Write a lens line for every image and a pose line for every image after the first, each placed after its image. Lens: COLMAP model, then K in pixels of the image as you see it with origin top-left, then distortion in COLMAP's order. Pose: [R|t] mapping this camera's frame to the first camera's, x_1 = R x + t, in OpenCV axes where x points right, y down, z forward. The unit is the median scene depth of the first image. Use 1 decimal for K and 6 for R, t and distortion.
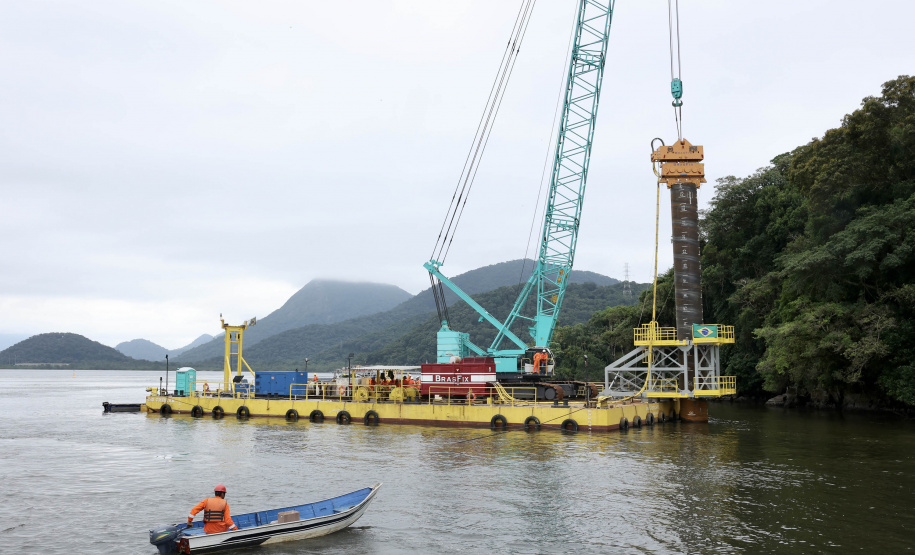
lens RADIAL K [[875.0, 0, 457.7], [0, 875.0, 277.0], [0, 0, 1]] dist [-0.071779, 0.000000]
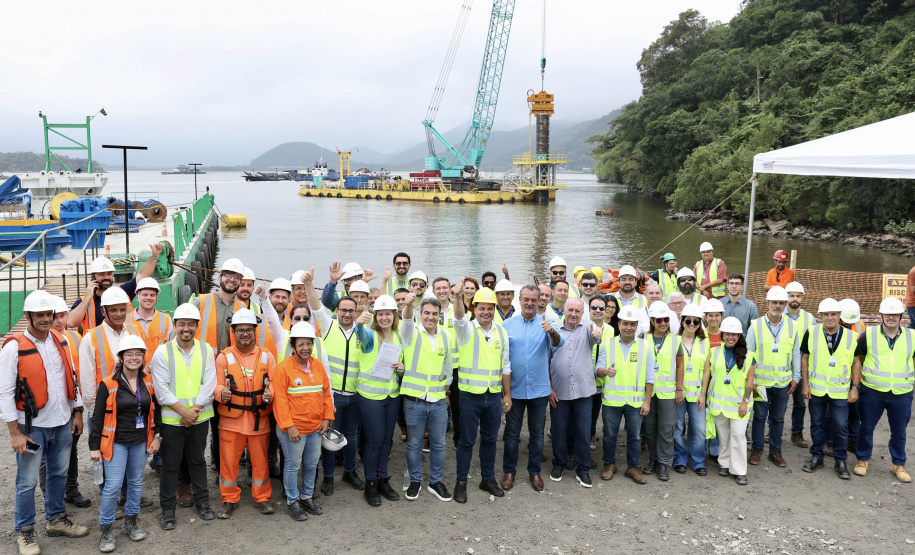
lens RADIAL K [[875.0, 0, 456.9], [0, 875.0, 276.7], [0, 0, 1]] dist [-0.071779, 0.000000]
pose [[0.961805, 0.033289, -0.271703, 0.655197], [0.029951, 0.973821, 0.225336, -0.134028], [0.272091, -0.224867, 0.935629, -1.043360]]
